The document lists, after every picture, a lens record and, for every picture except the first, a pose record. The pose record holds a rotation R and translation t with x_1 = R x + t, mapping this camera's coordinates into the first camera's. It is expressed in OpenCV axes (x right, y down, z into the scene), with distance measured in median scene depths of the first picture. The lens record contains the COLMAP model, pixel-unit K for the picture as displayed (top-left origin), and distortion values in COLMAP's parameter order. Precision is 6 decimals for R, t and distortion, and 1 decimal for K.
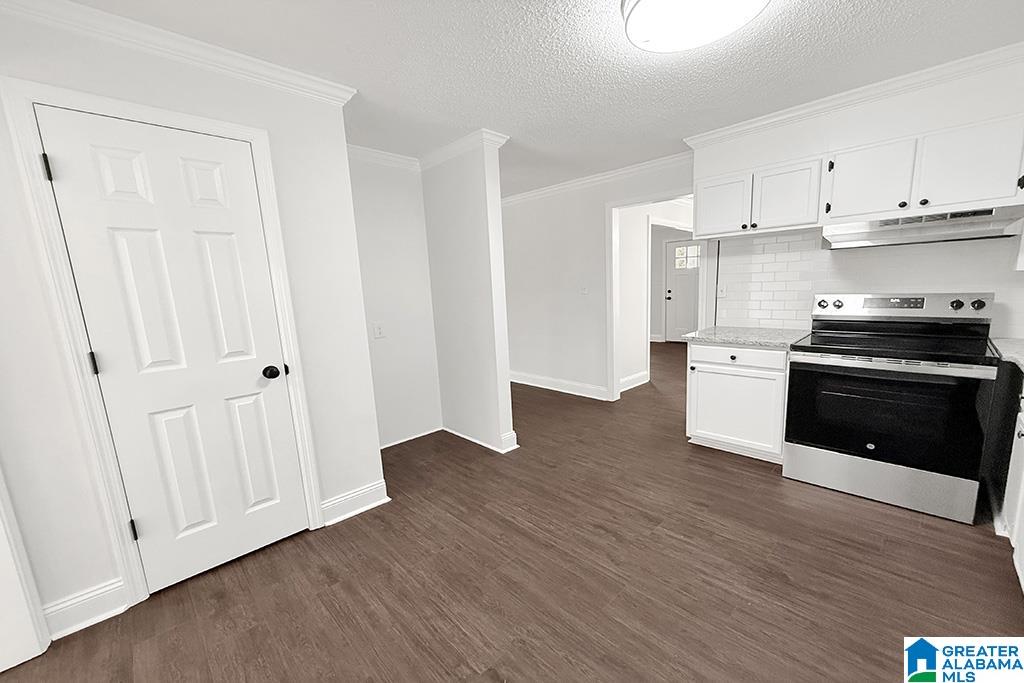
lens RADIAL K [[409.3, 0, 513.0], [0, 409.3, 350.9], [0, 0, 1]] dist [-0.001797, -0.000093]
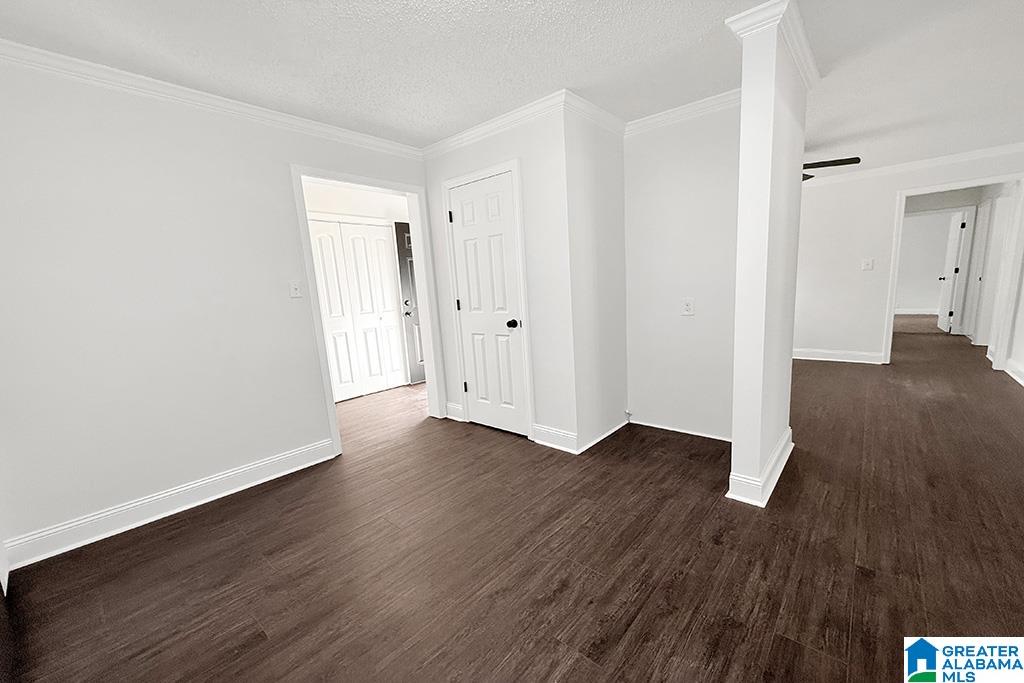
lens RADIAL K [[409.3, 0, 513.0], [0, 409.3, 350.9], [0, 0, 1]] dist [-0.001797, -0.000093]
pose [[0.088519, 0.197826, -0.976232, 0.890504], [-0.118362, 0.975224, 0.186889, -0.129279], [0.989017, 0.099006, 0.109741, 0.808074]]
